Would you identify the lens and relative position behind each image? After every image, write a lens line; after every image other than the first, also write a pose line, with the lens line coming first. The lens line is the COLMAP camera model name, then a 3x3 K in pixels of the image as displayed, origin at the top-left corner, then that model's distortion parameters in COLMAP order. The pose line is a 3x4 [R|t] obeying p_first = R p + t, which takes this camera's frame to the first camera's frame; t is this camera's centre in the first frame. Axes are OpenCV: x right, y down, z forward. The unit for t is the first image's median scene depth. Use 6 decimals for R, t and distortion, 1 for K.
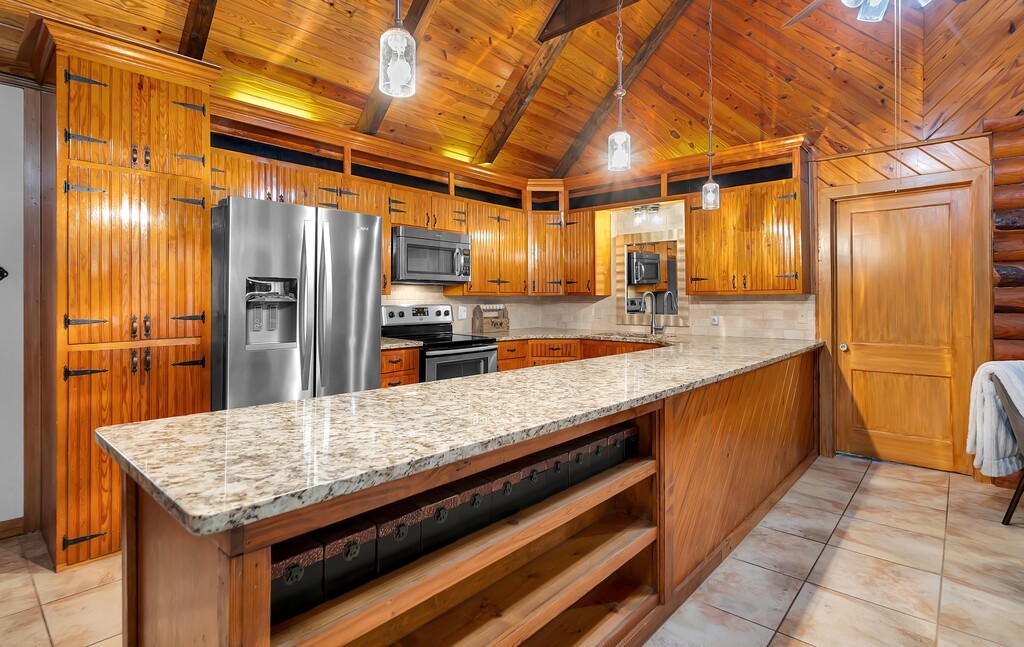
lens RADIAL K [[507.8, 0, 511.0], [0, 507.8, 296.5], [0, 0, 1]] dist [-0.001675, 0.000161]
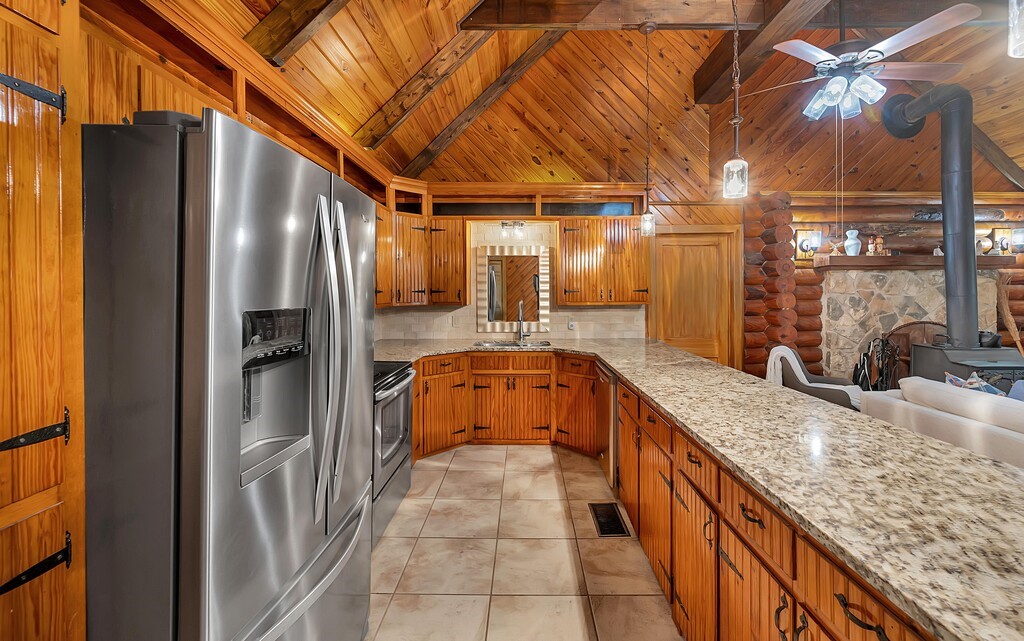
lens RADIAL K [[425.8, 0, 533.2], [0, 425.8, 293.4], [0, 0, 1]] dist [0.001884, 0.000064]
pose [[0.738848, -0.001580, 0.673870, -0.336881], [-0.001690, 0.999990, 0.004198, -0.032546], [-0.673870, -0.004241, 0.738838, 0.332589]]
